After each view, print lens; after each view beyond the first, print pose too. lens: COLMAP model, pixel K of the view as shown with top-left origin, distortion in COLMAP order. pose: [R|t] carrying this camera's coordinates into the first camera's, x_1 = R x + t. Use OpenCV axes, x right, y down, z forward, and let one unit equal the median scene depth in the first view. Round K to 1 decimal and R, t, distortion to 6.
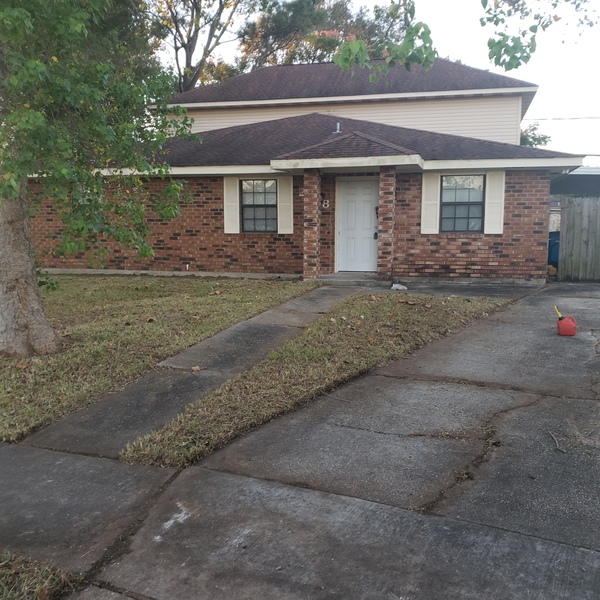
lens RADIAL K [[624.0, 0, 301.9], [0, 624.0, 297.8], [0, 0, 1]] dist [0.160689, -0.428496]
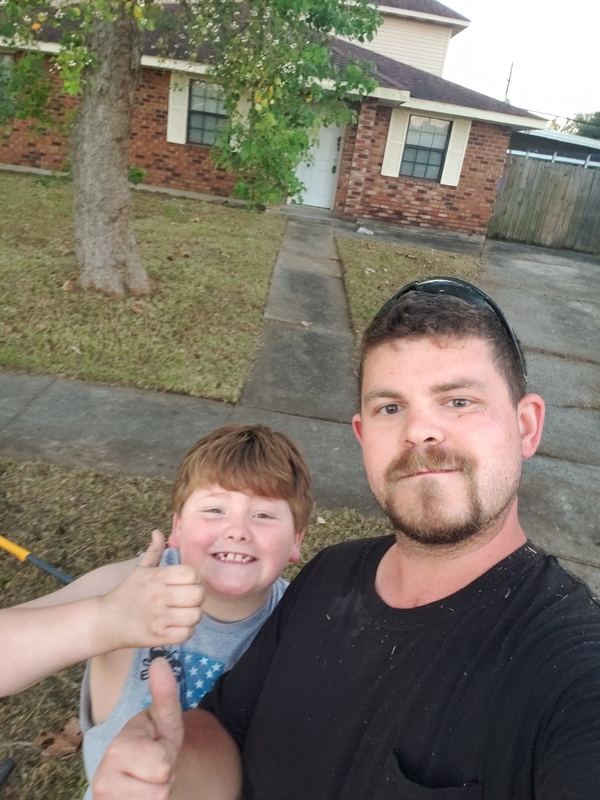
lens RADIAL K [[629.9, 0, 313.4], [0, 629.9, 400.1], [0, 0, 1]] dist [0.087426, -0.153805]
pose [[0.954583, 0.028227, 0.296604, -0.205662], [-0.111465, 0.957045, 0.267656, -0.019351], [-0.276308, -0.288561, 0.916726, 0.014404]]
